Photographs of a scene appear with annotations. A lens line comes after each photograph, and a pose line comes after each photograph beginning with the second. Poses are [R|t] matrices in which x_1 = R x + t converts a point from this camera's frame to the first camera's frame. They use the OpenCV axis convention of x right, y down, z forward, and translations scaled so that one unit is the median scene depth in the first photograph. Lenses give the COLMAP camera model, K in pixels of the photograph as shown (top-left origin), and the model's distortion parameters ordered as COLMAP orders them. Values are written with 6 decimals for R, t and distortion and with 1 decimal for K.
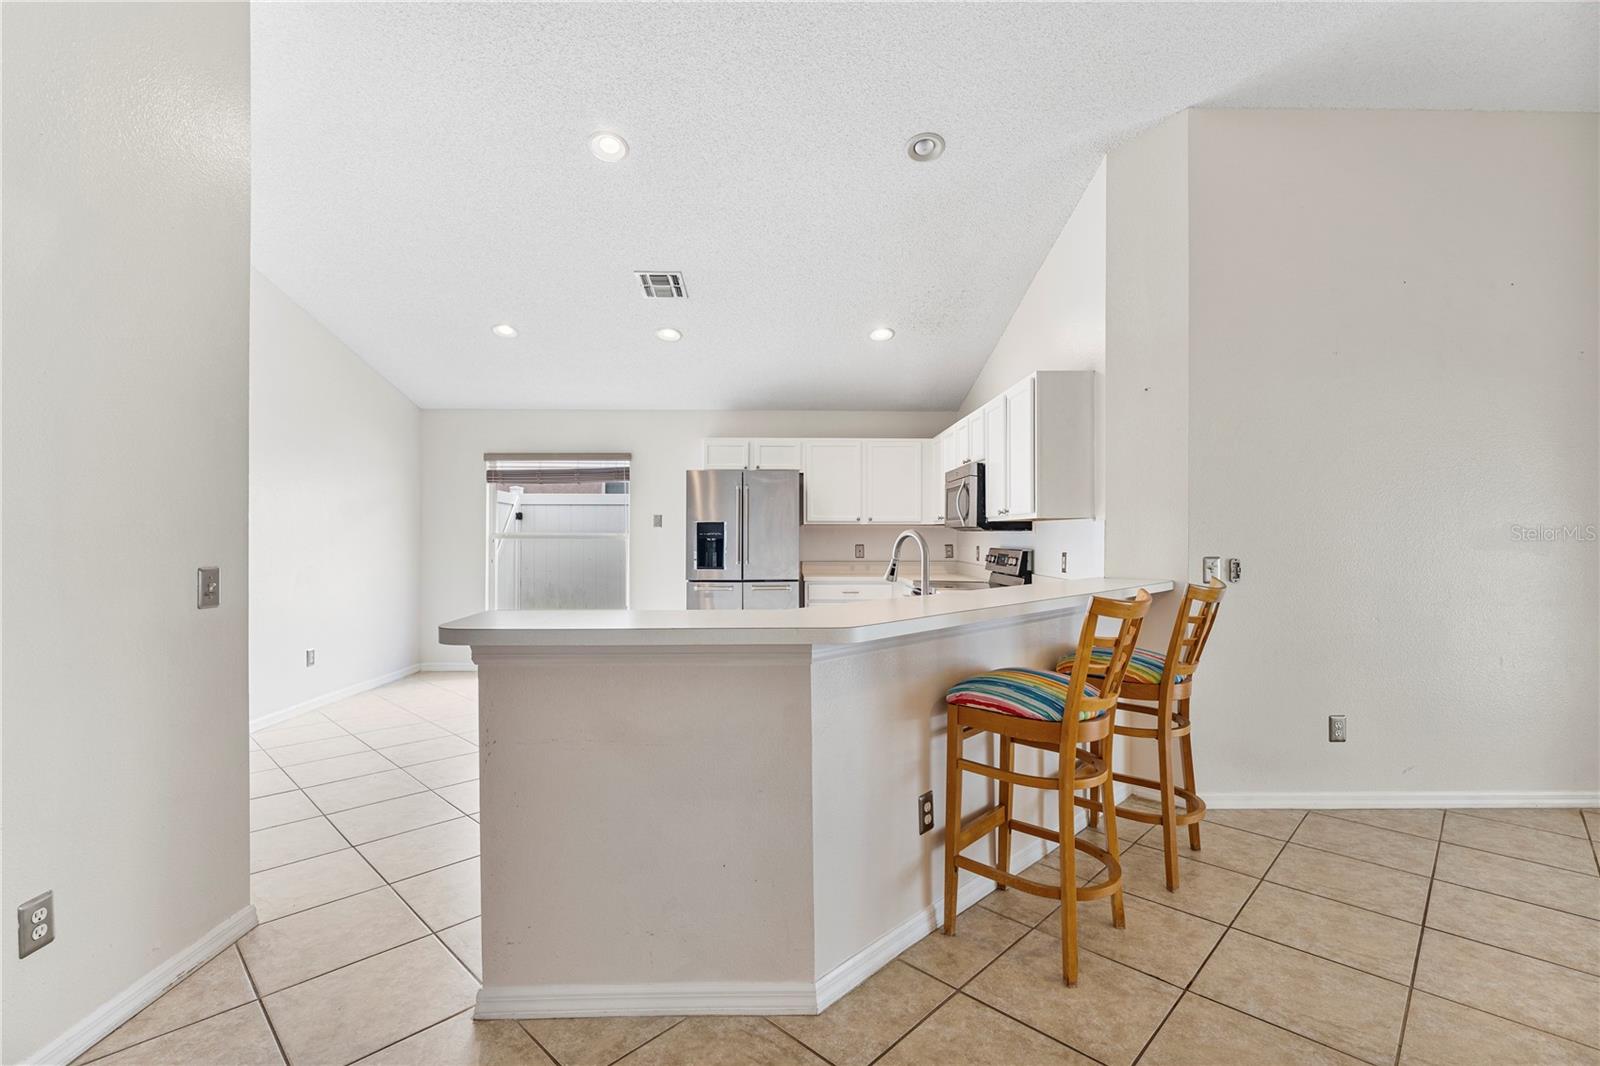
lens RADIAL K [[717.6, 0, 800.0], [0, 717.6, 533.0], [0, 0, 1]] dist [-0.000910, 0.000001]
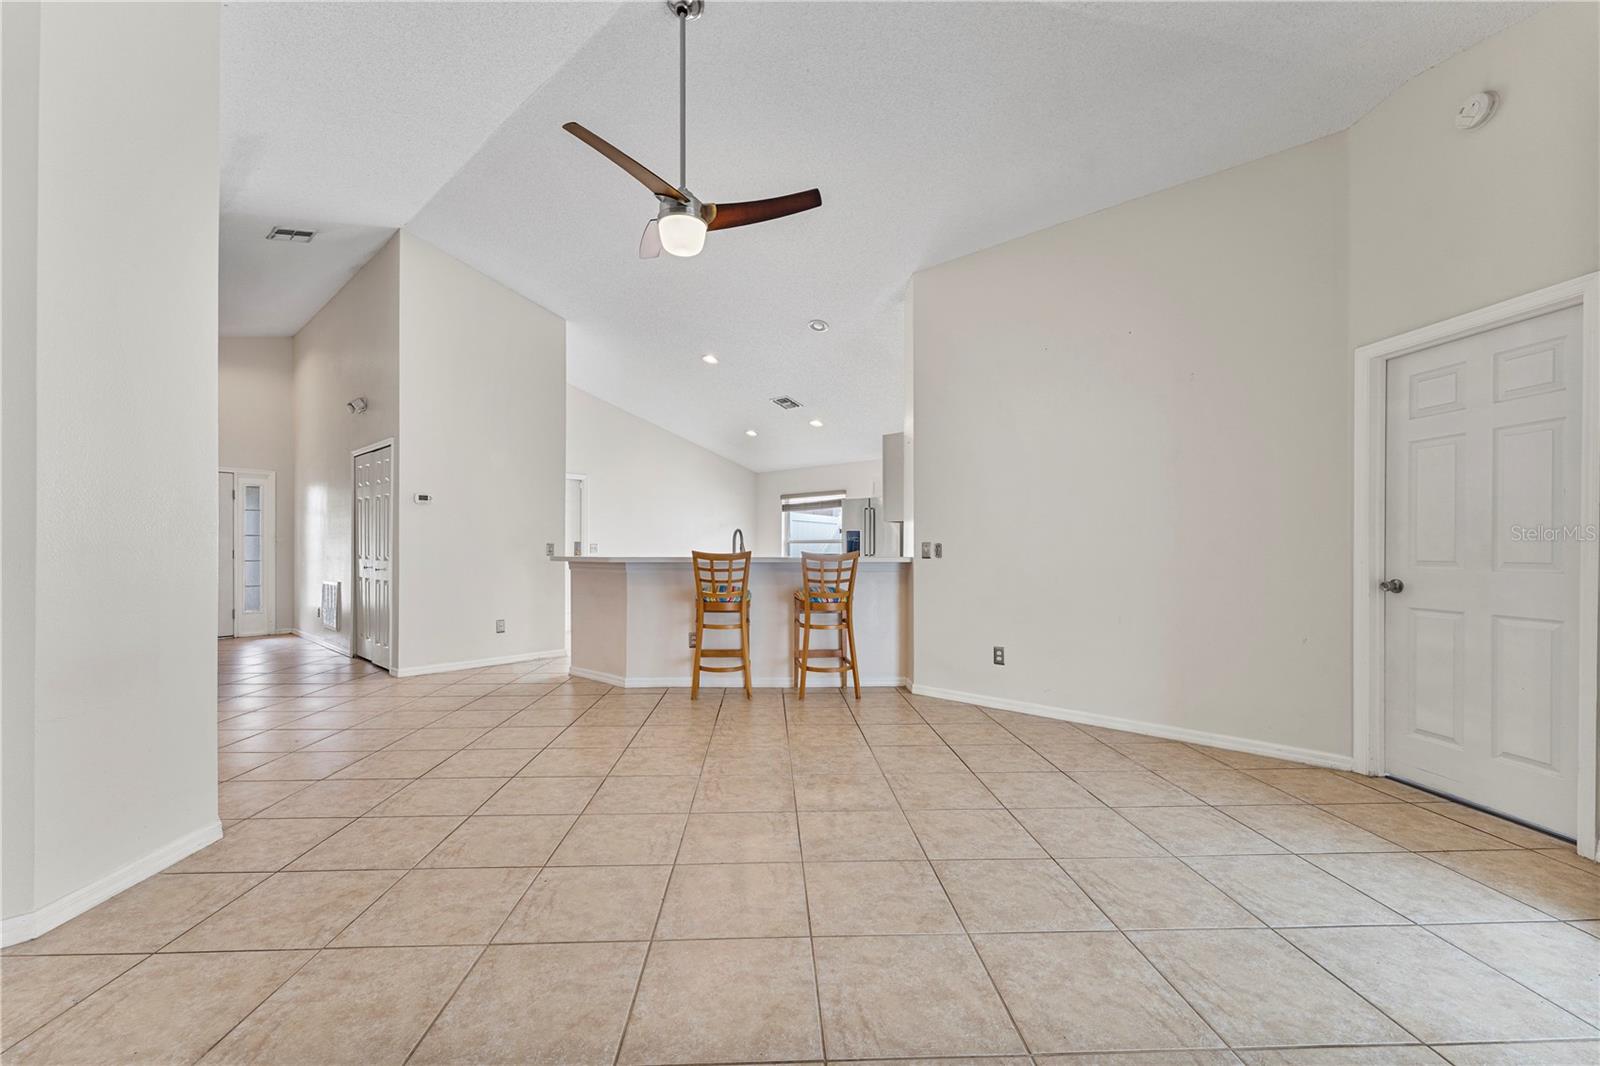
lens RADIAL K [[644.5, 0, 804.0], [0, 644.5, 535.6], [0, 0, 1]] dist [0.000121, -0.000017]
pose [[0.730399, -0.016170, -0.682829, 0.705726], [-0.000448, 0.999708, -0.024153, 0.028917], [0.683020, 0.017947, 0.730179, -0.133953]]
